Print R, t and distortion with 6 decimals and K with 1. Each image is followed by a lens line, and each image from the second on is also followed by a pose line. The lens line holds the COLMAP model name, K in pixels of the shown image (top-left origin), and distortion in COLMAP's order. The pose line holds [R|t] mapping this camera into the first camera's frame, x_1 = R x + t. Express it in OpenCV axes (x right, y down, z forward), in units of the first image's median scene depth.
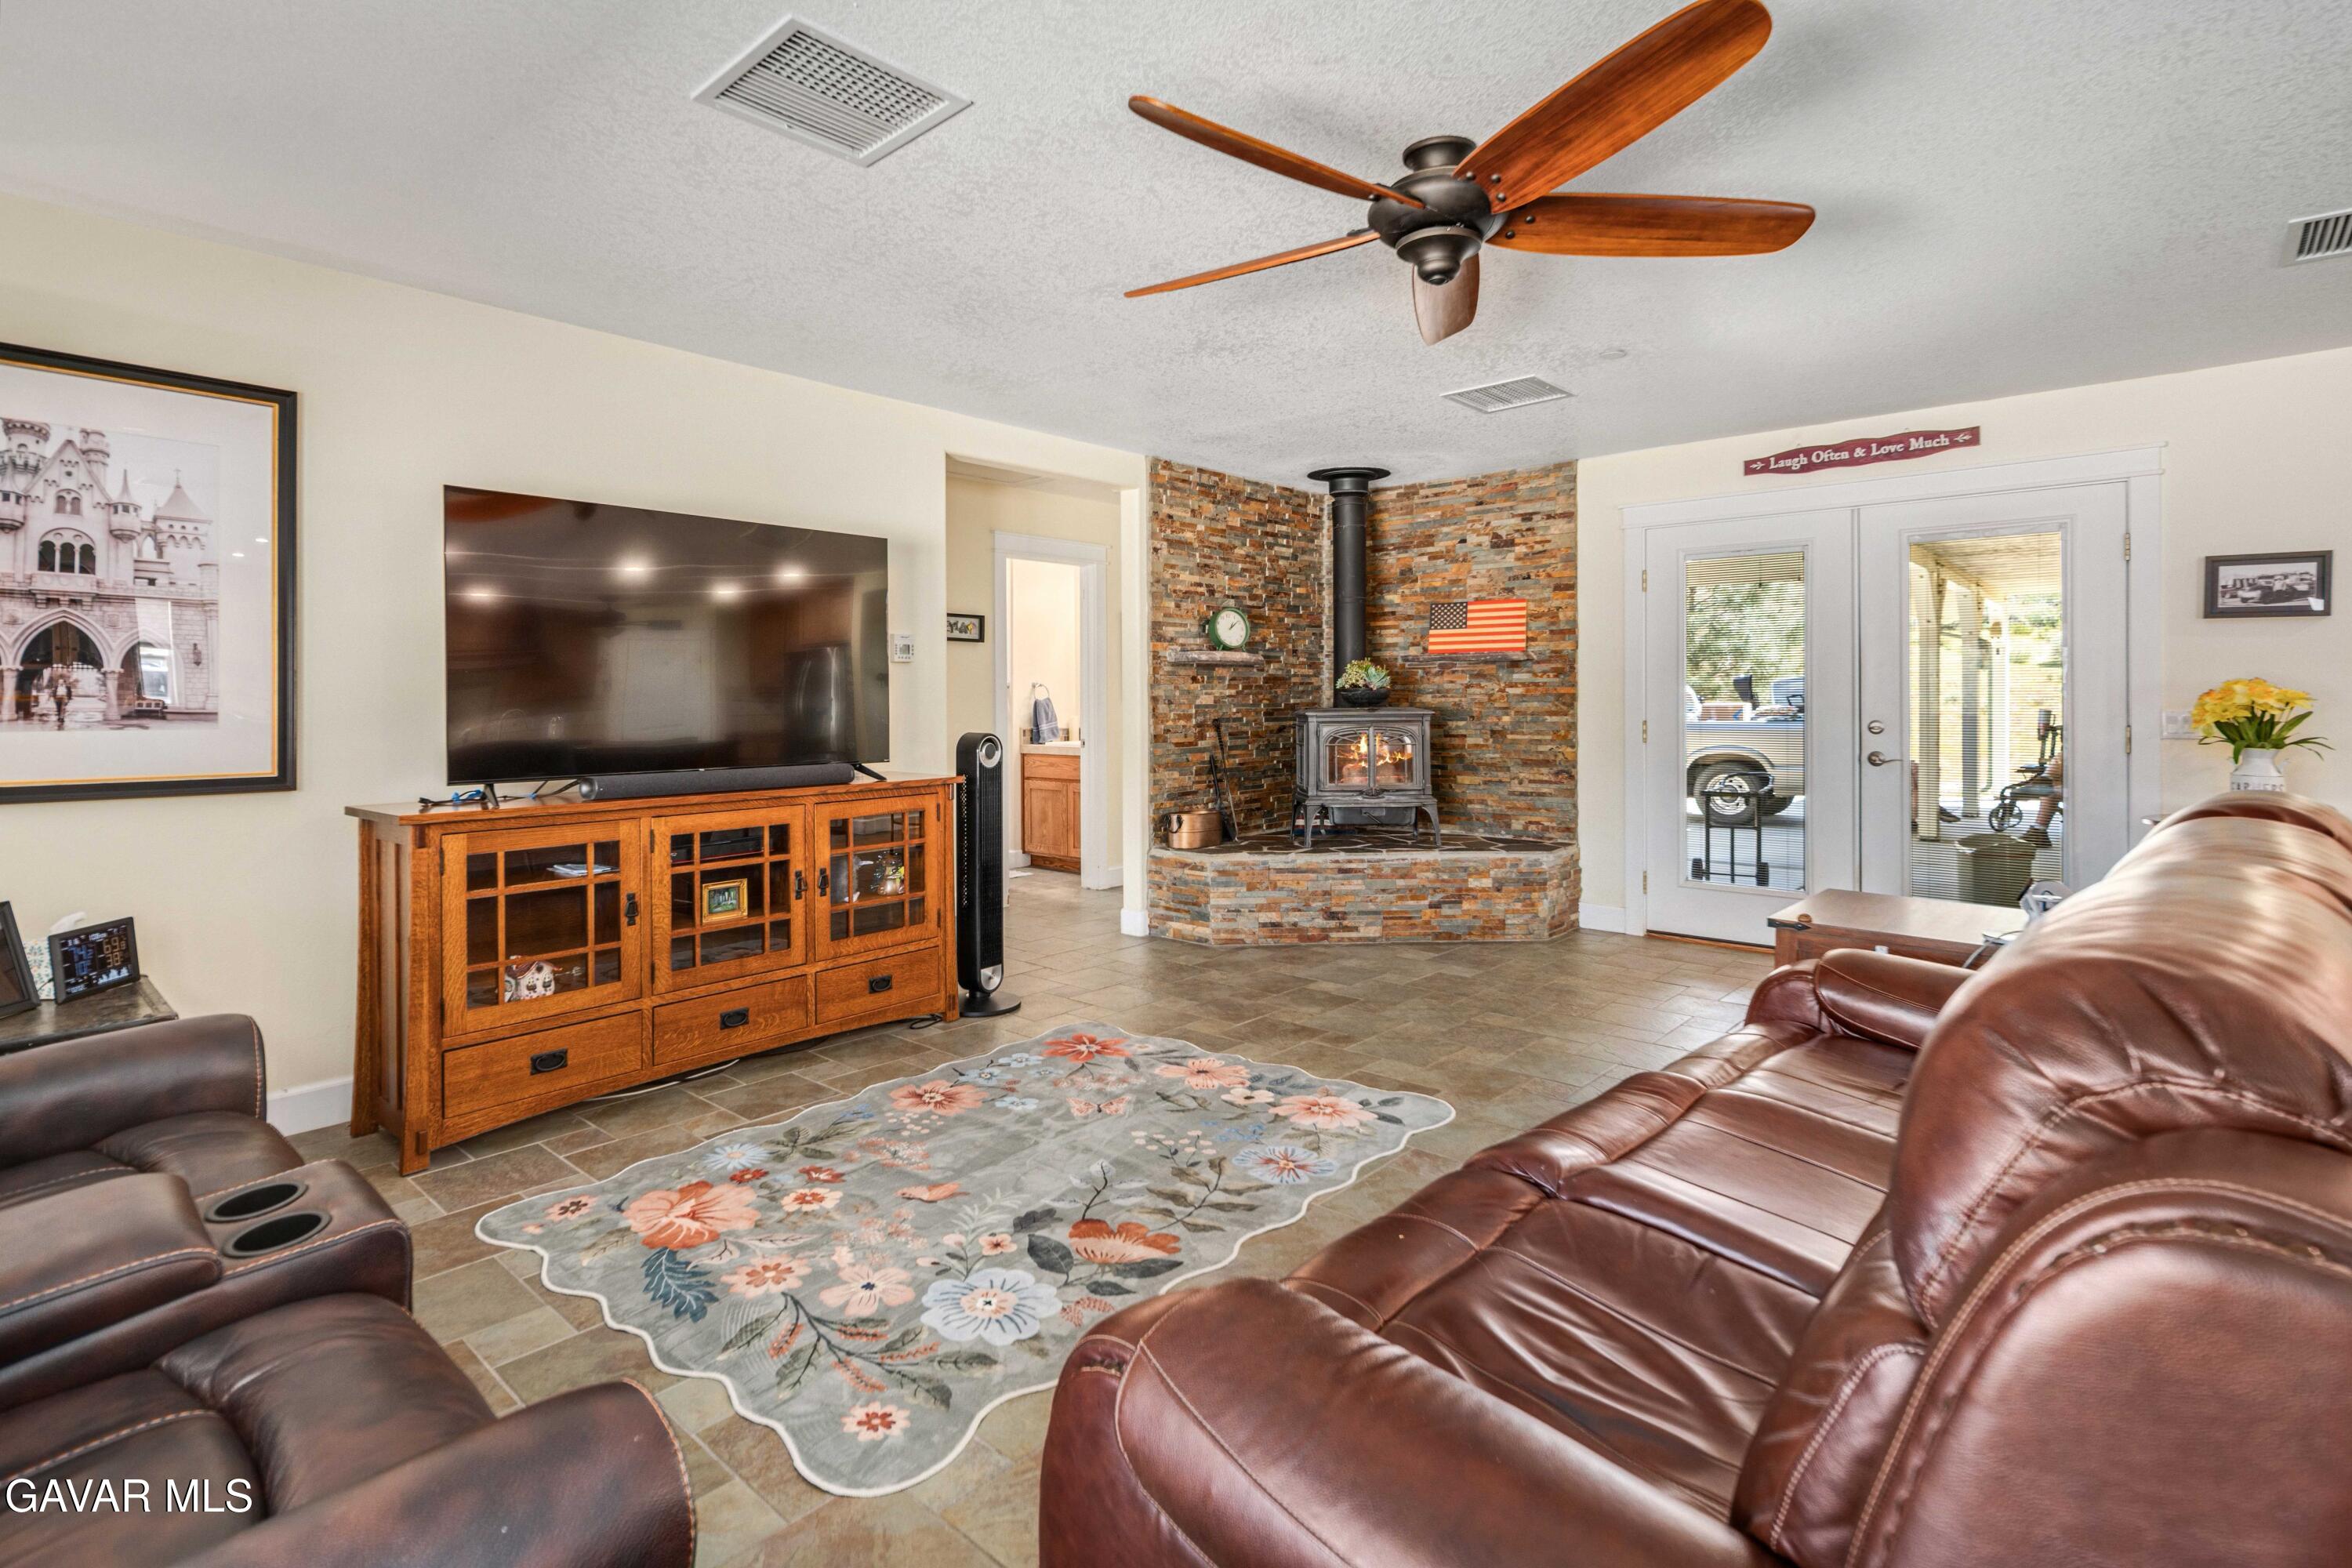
lens RADIAL K [[1144.4, 0, 1175.2], [0, 1144.4, 699.4], [0, 0, 1]] dist [0.001984, 0.000464]
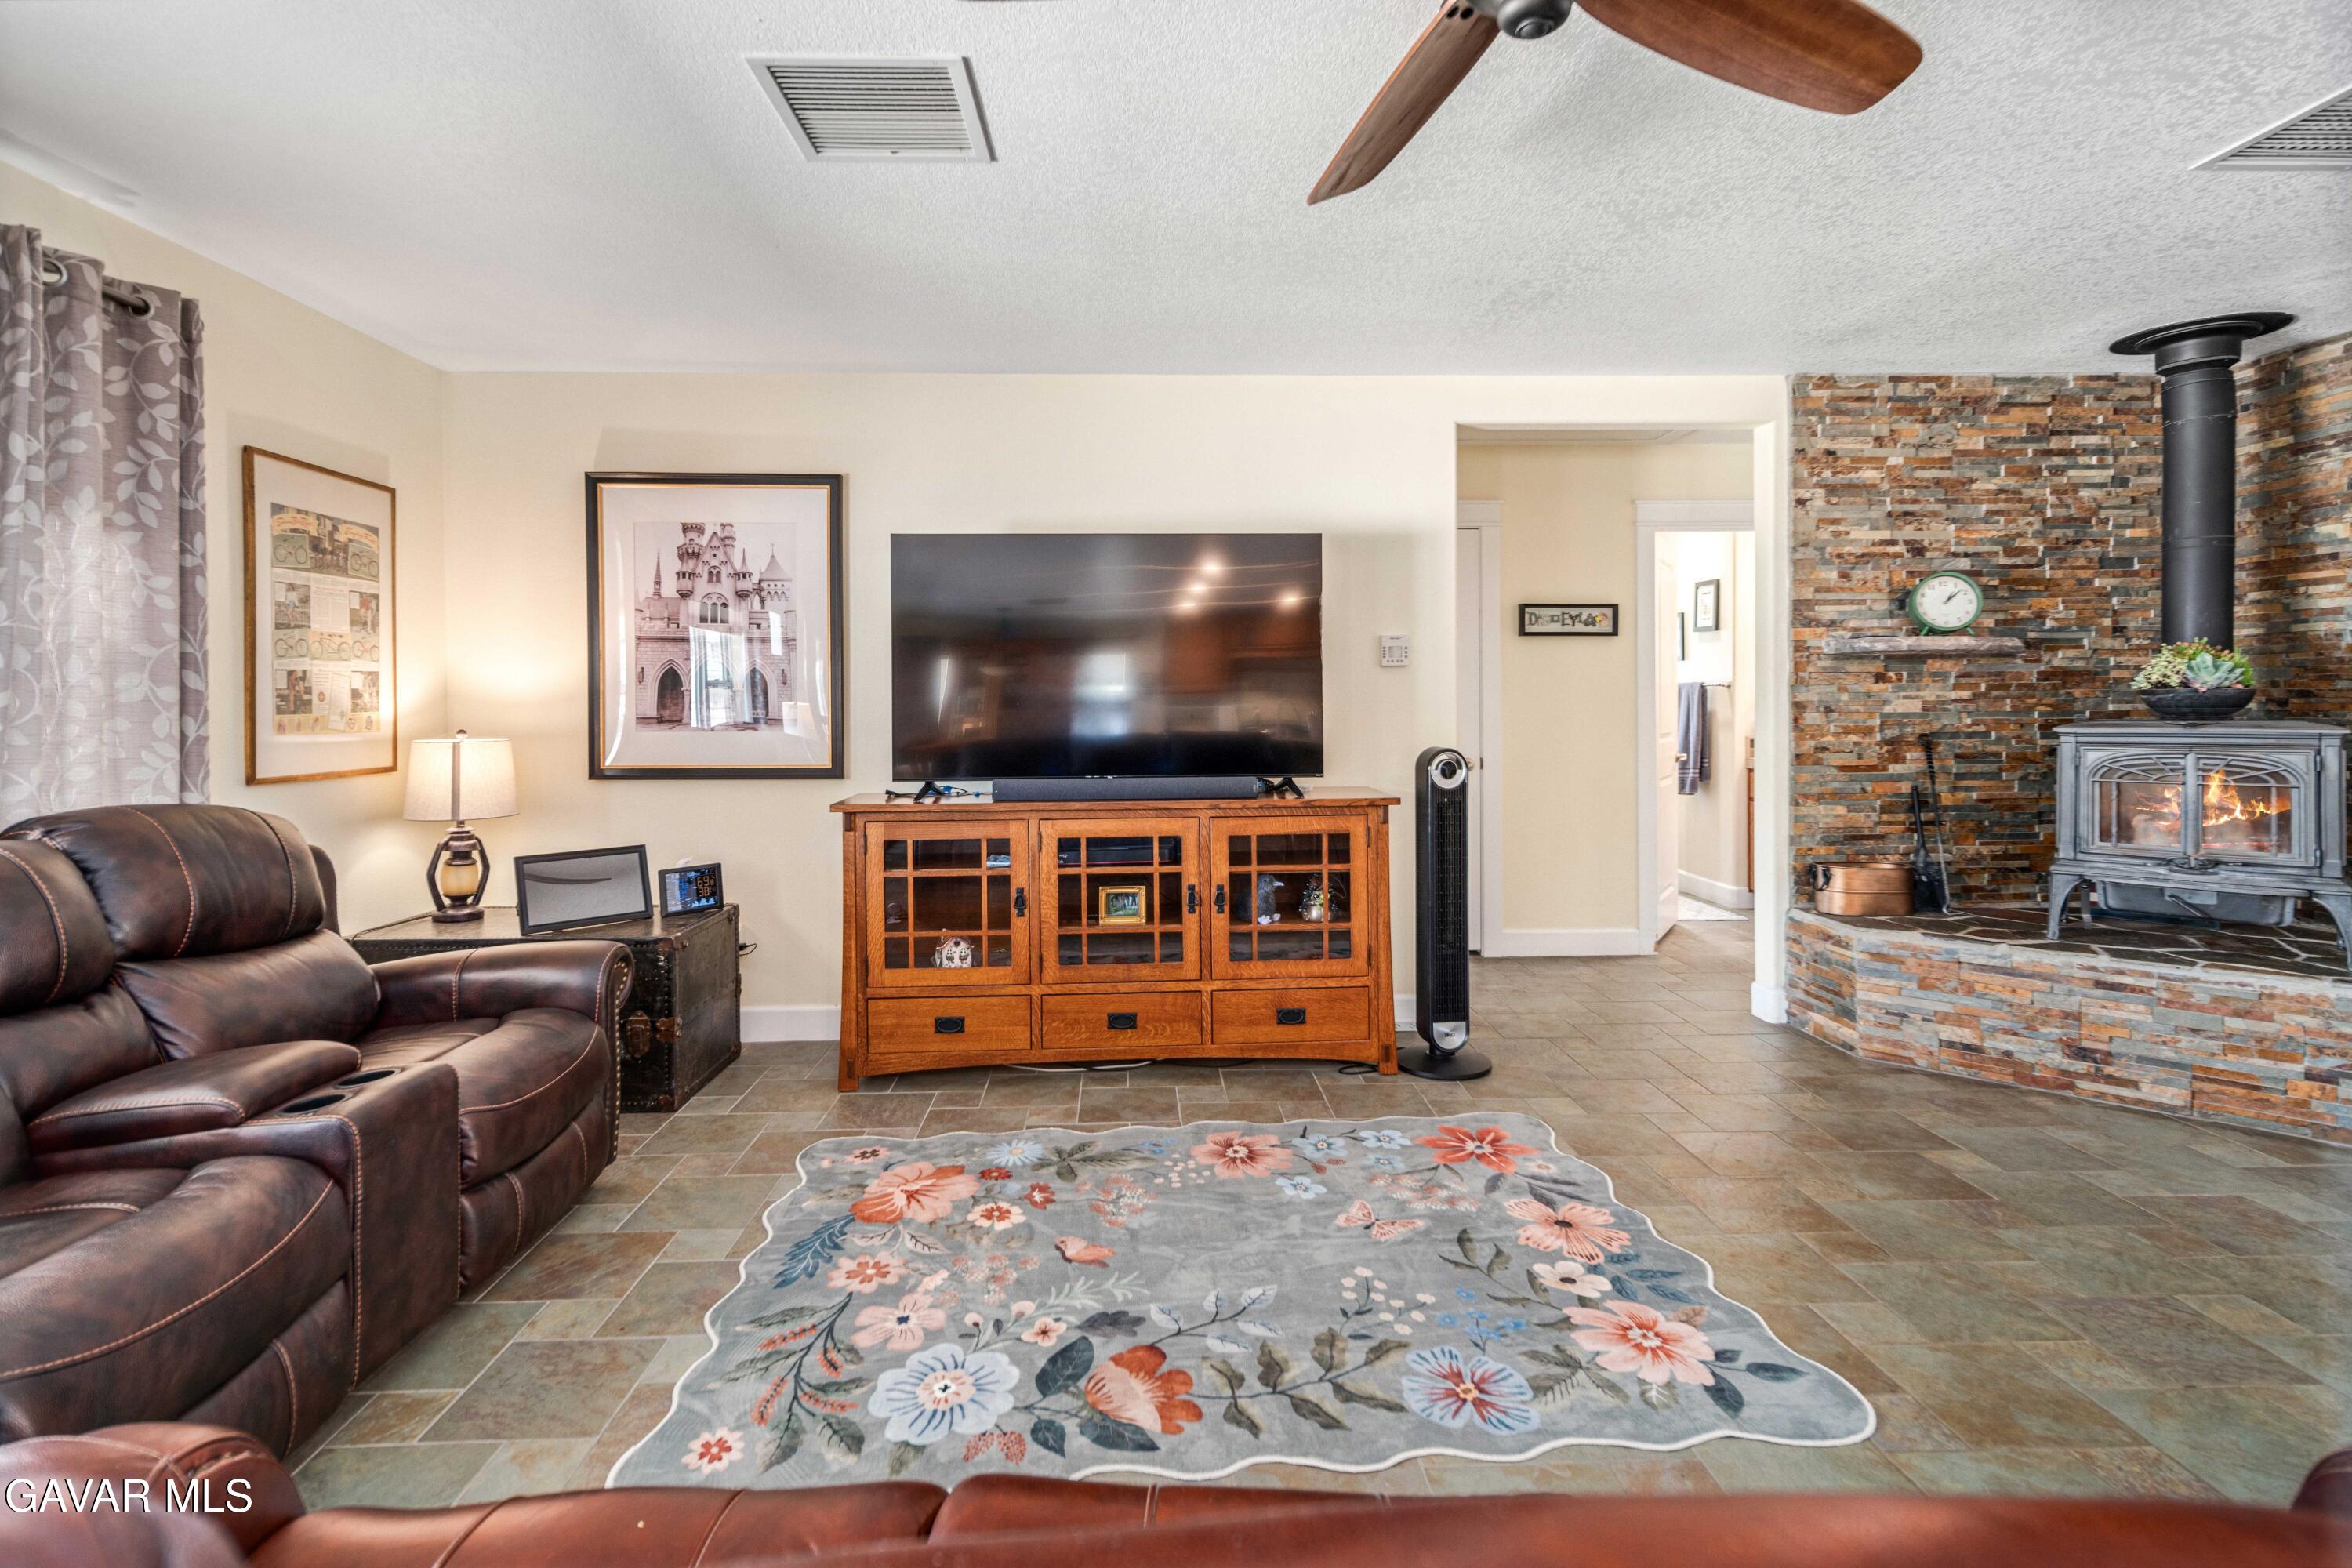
lens RADIAL K [[1147.5, 0, 1149.5], [0, 1147.5, 713.7], [0, 0, 1]] dist [0.003296, 0.001143]
pose [[0.687934, 0.009079, -0.725716, 0.331415], [0.003280, 0.999873, 0.015618, -0.011426], [0.725766, -0.013124, 0.687817, 0.273852]]
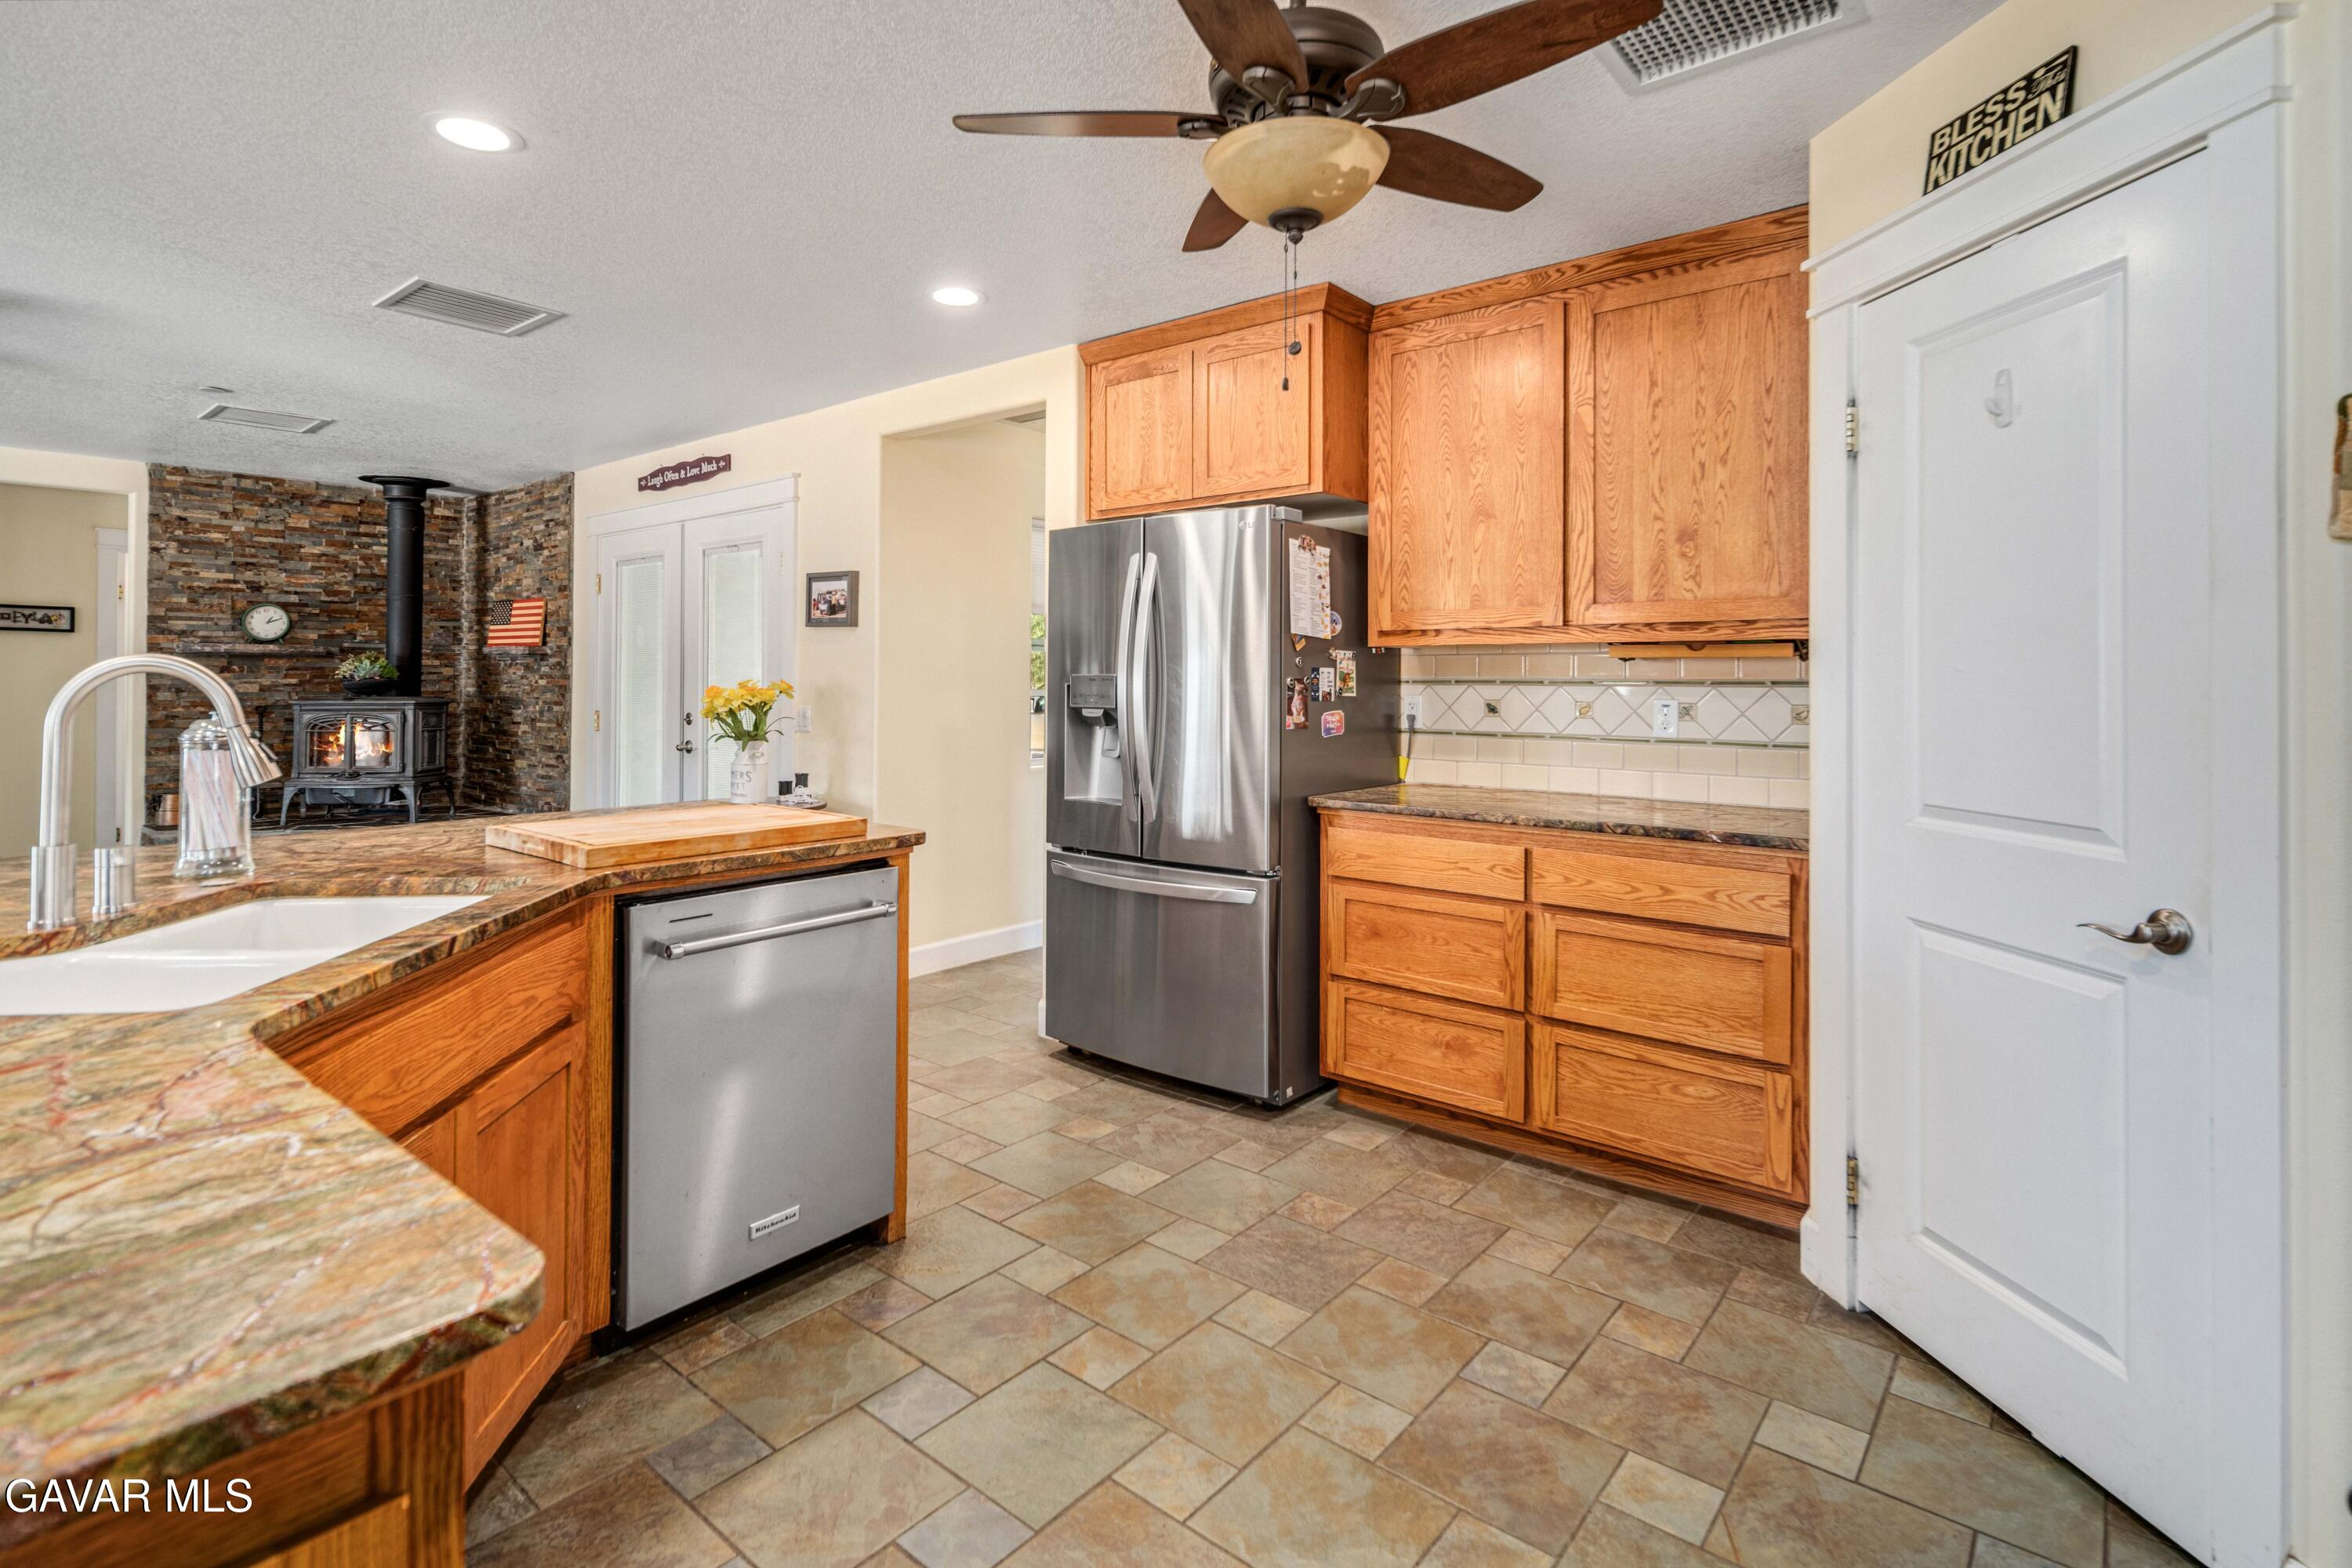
lens RADIAL K [[1149.8, 0, 1170.7], [0, 1149.8, 672.4], [0, 0, 1]] dist [0.000199, 0.000043]
pose [[0.998904, 0.009002, 0.045934, 1.281684], [-0.008573, 0.999918, -0.009520, -0.017819], [-0.046016, 0.009115, 0.998899, -0.184990]]
